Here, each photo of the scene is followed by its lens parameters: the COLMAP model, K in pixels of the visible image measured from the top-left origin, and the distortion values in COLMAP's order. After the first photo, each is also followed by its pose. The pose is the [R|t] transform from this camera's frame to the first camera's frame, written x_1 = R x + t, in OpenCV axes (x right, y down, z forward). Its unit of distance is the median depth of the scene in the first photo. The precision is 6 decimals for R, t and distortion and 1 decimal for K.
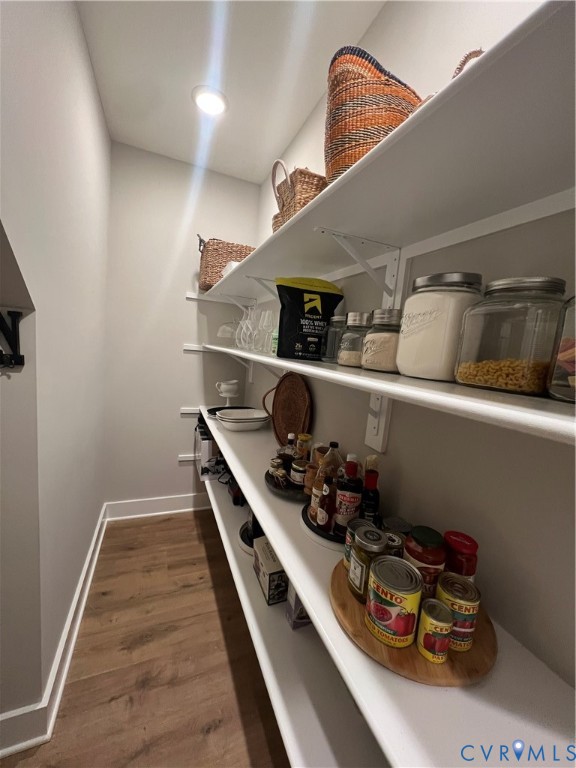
lens RADIAL K [[306.2, 0, 286.2], [0, 306.2, 385.2], [0, 0, 1]] dist [0.000292, -0.000020]
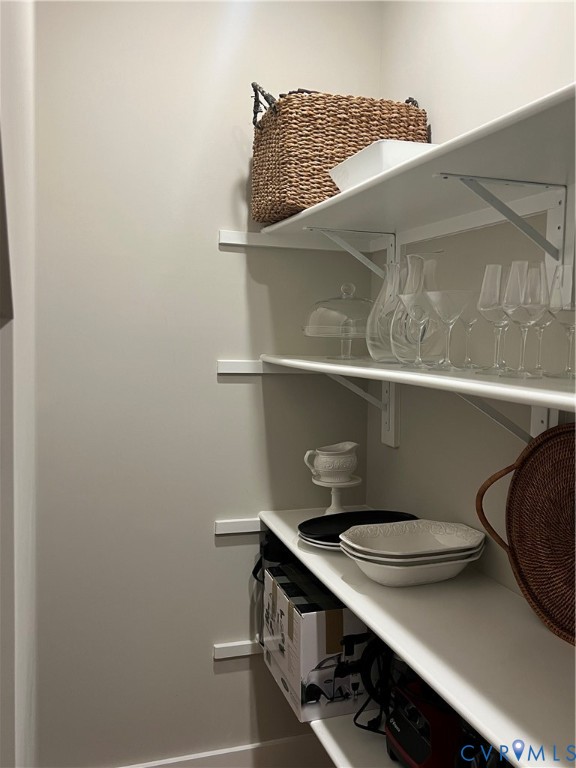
lens RADIAL K [[706.8, 0, 287.1], [0, 706.8, 386.7], [0, 0, 1]] dist [0.066388, 0.000000]
pose [[0.995239, -0.065066, -0.072559, -0.237474], [0.061036, 0.996539, -0.056440, -0.055756], [0.075980, 0.051743, 0.995766, 0.120823]]
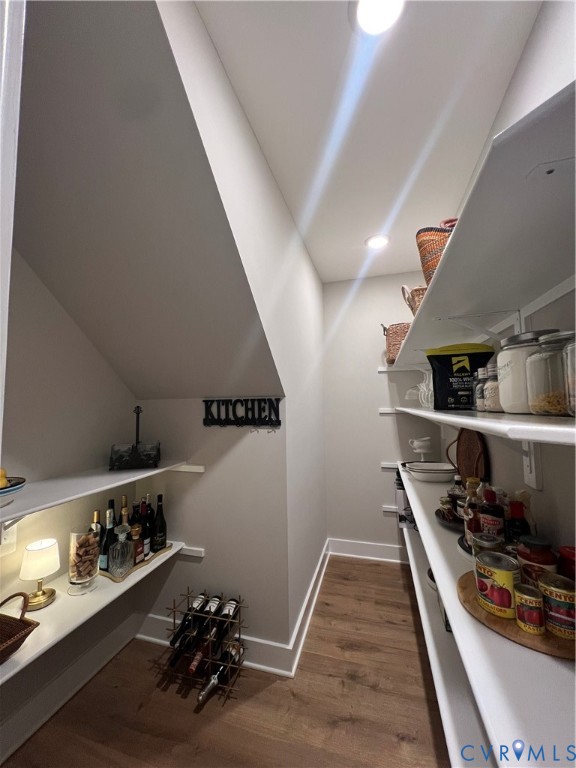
lens RADIAL K [[306.2, 0, 286.6], [0, 306.2, 383.2], [0, 0, 1]] dist [0.000292, -0.000020]
pose [[0.775545, -0.142914, -0.614902, 0.193595], [0.001859, 0.974551, -0.224158, 0.054267], [0.631289, 0.172702, 0.756074, -0.236042]]
